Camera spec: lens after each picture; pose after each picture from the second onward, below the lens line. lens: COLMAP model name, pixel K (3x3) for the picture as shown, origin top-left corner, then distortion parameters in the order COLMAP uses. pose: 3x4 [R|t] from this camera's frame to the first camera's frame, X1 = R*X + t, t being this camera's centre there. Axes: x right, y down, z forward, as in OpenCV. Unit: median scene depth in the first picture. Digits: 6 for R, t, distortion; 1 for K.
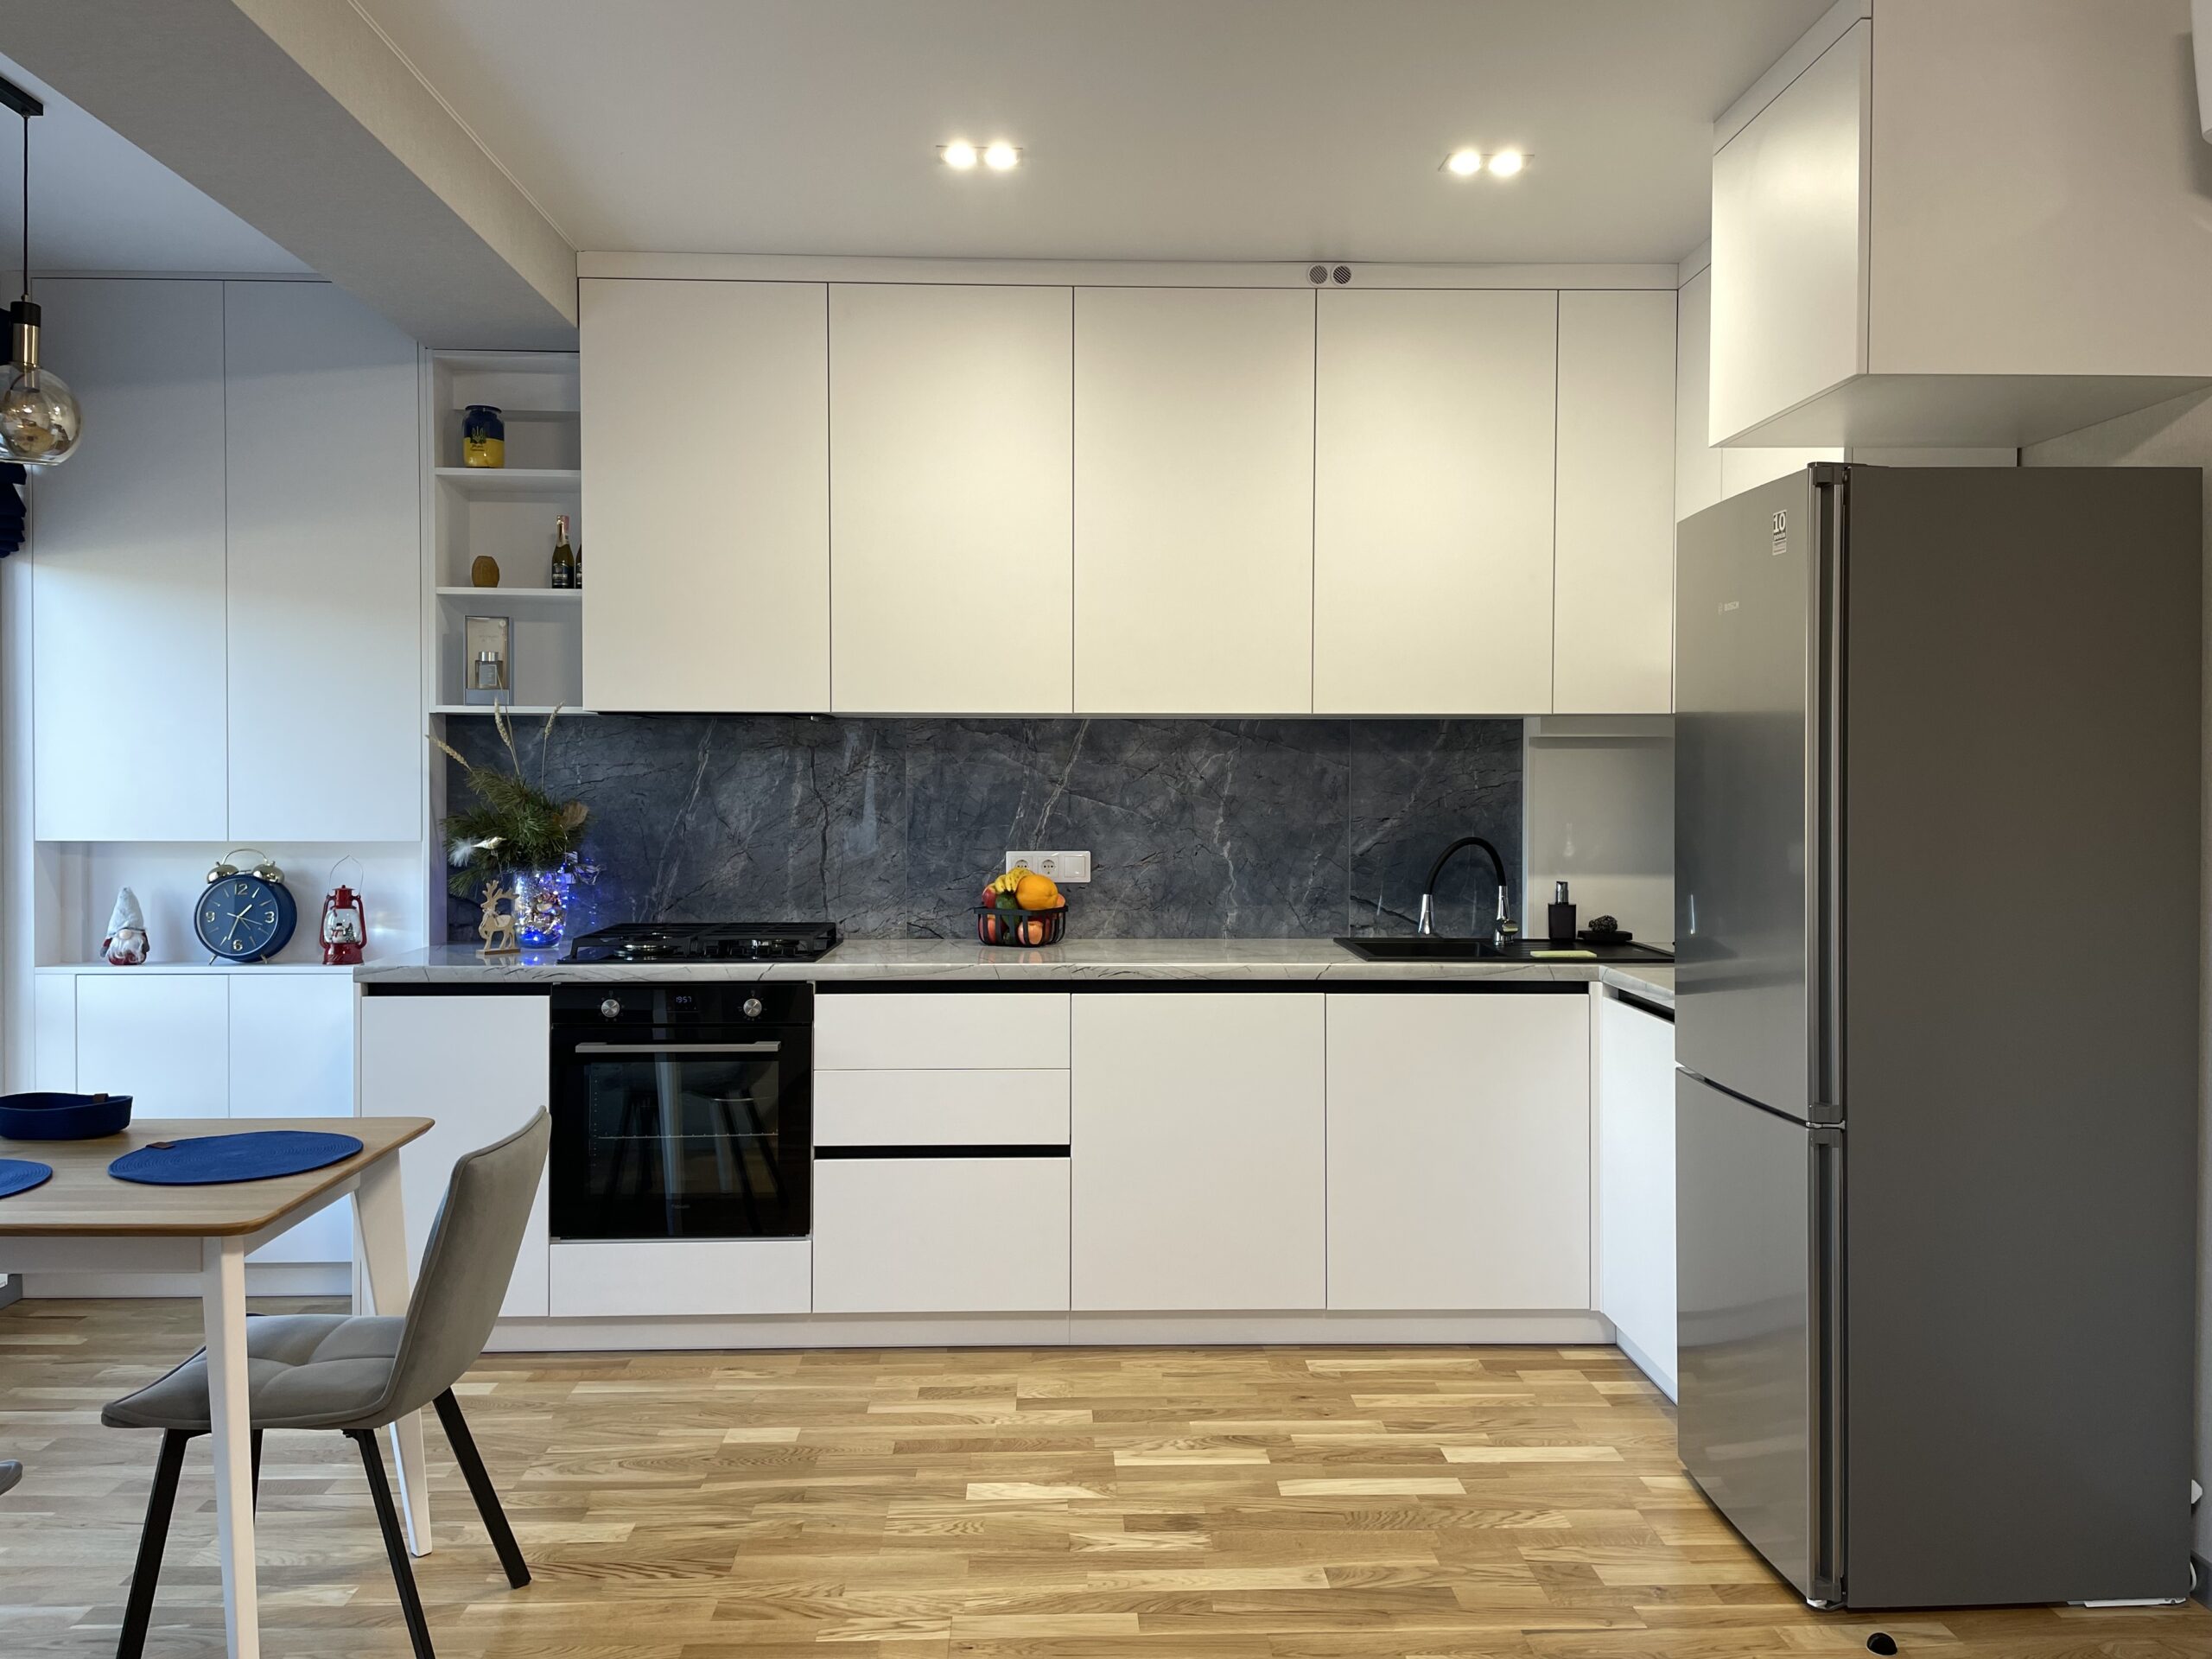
lens RADIAL K [[1673.8, 0, 1077.7], [0, 1673.8, 771.7], [0, 0, 1]] dist [0.087746, -0.116639]
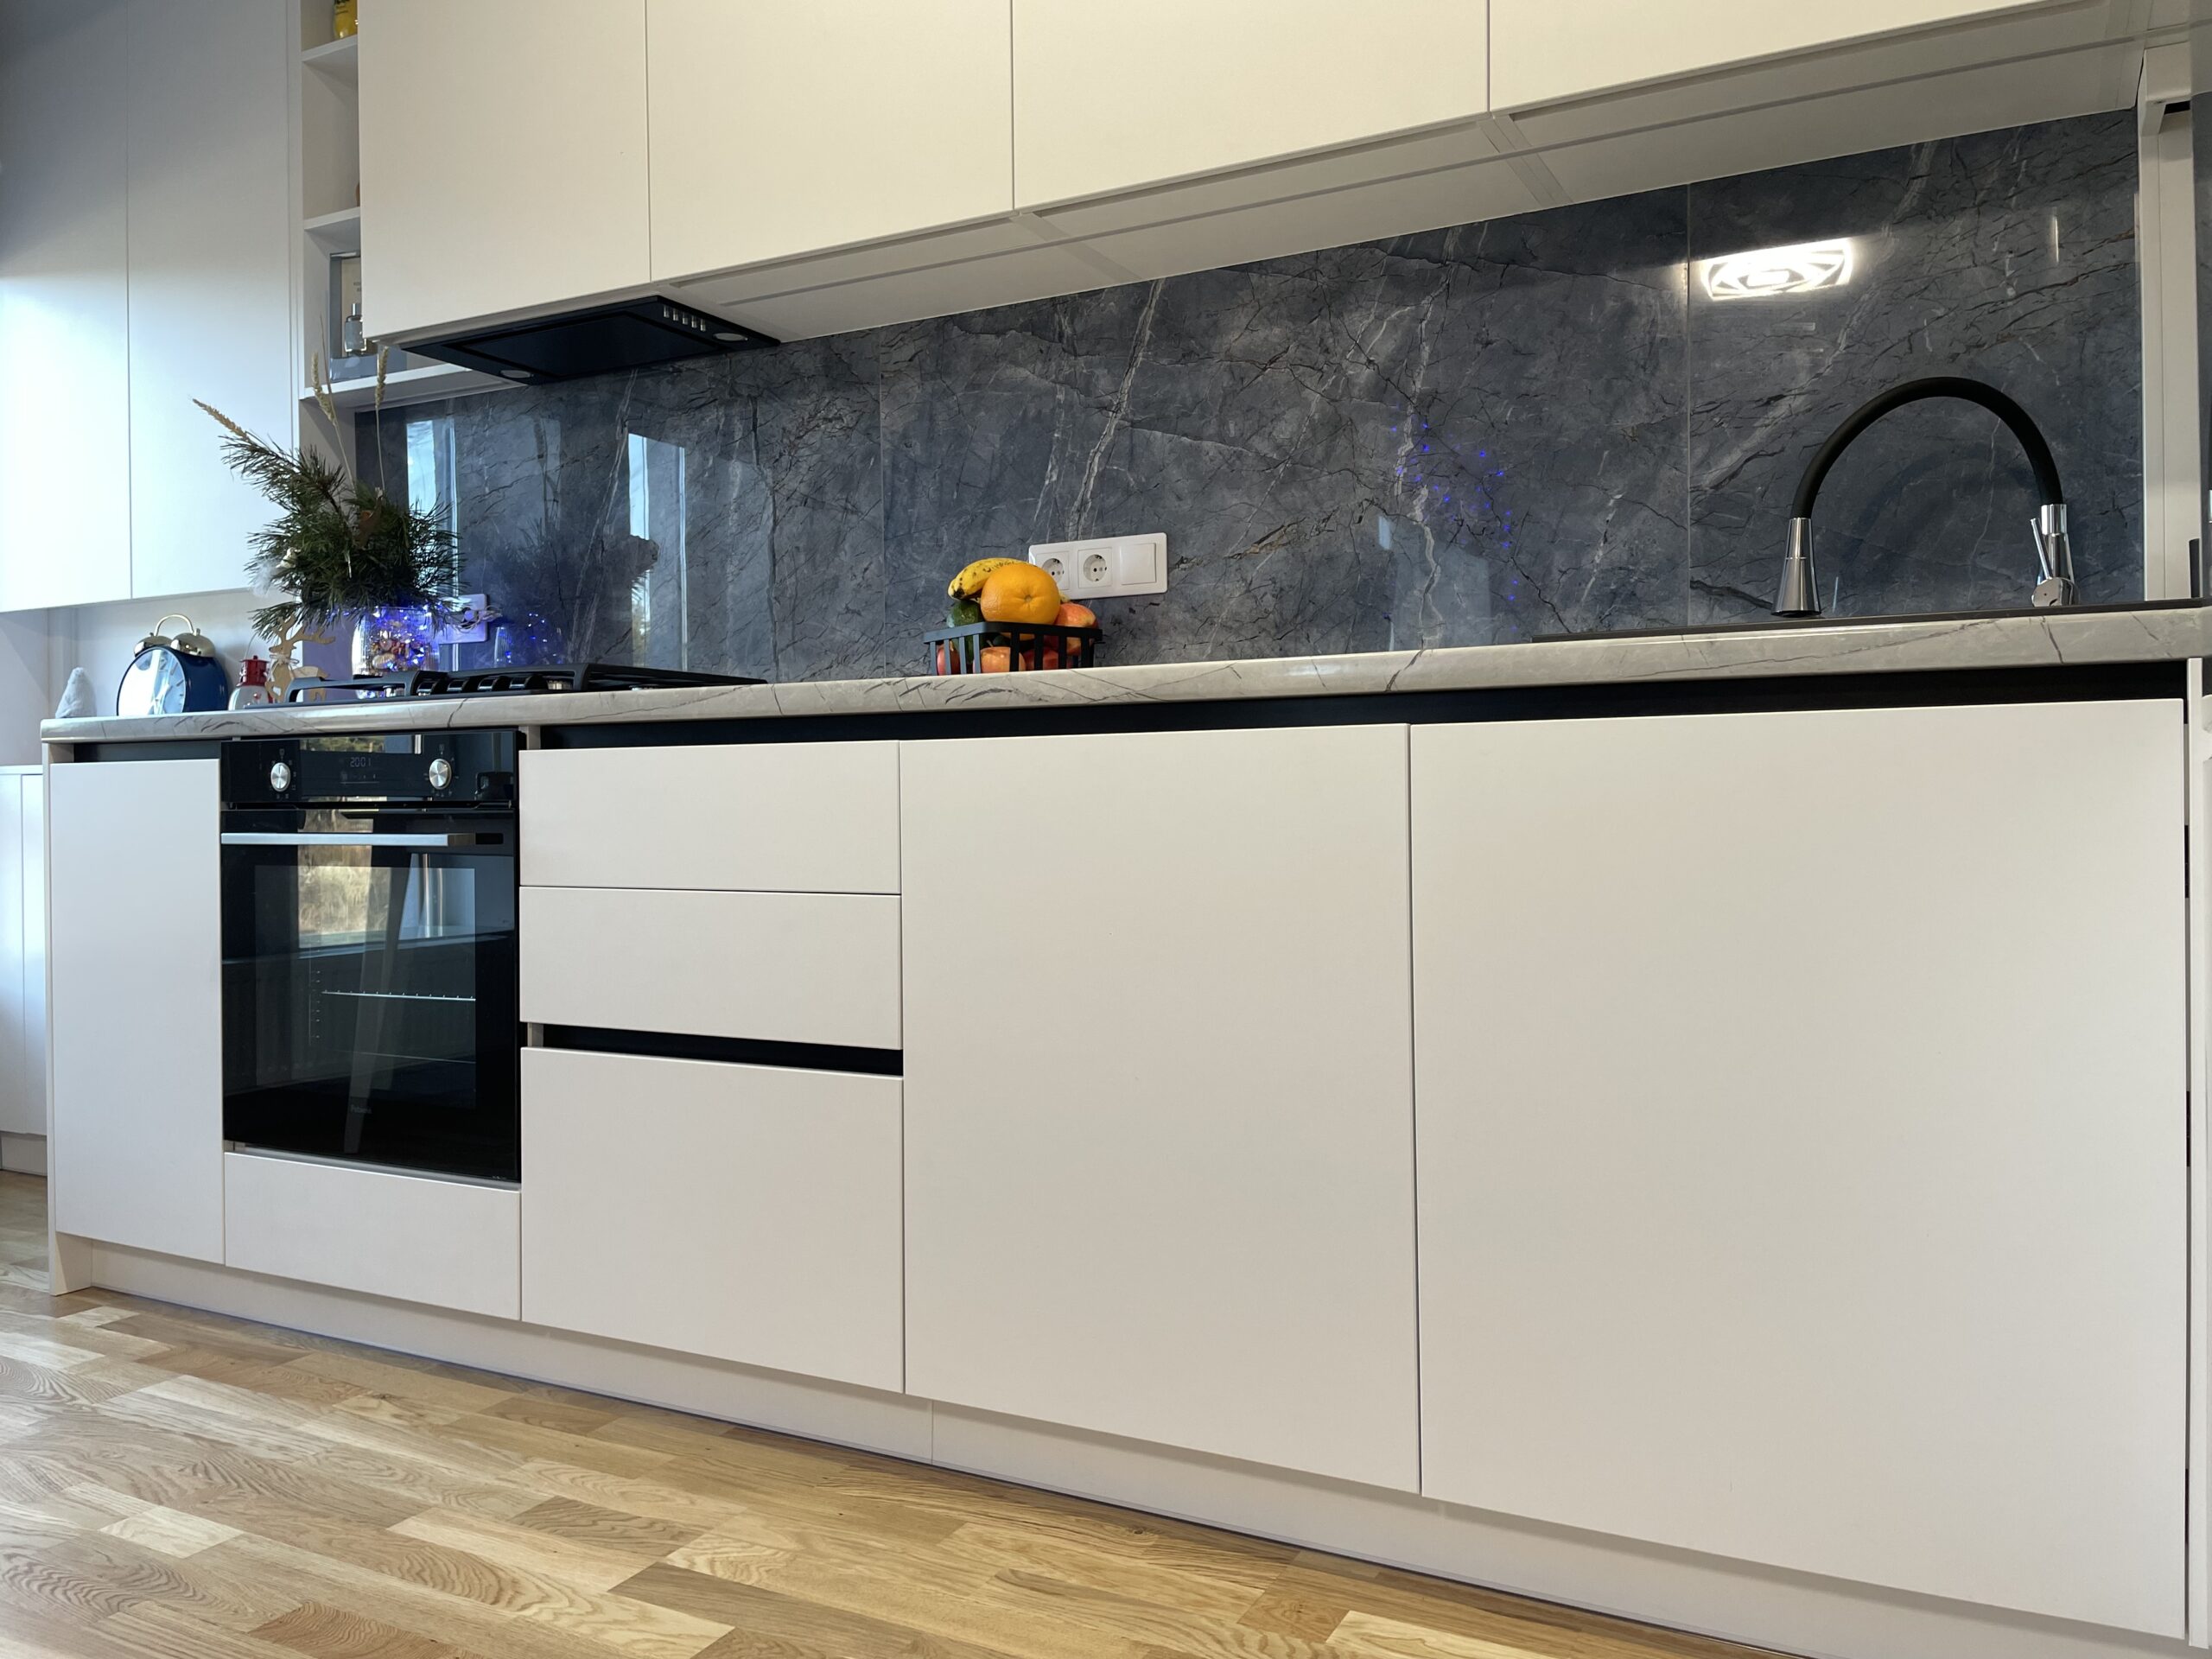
lens RADIAL K [[1673.8, 0, 1081.5], [0, 1673.8, 795.0], [0, 0, 1]] dist [0.087746, -0.116639]
pose [[0.871825, -0.007411, -0.489762, 0.243174], [0.008772, 0.999961, 0.000483, 0.130246], [0.489739, -0.004717, 0.871856, 0.530015]]
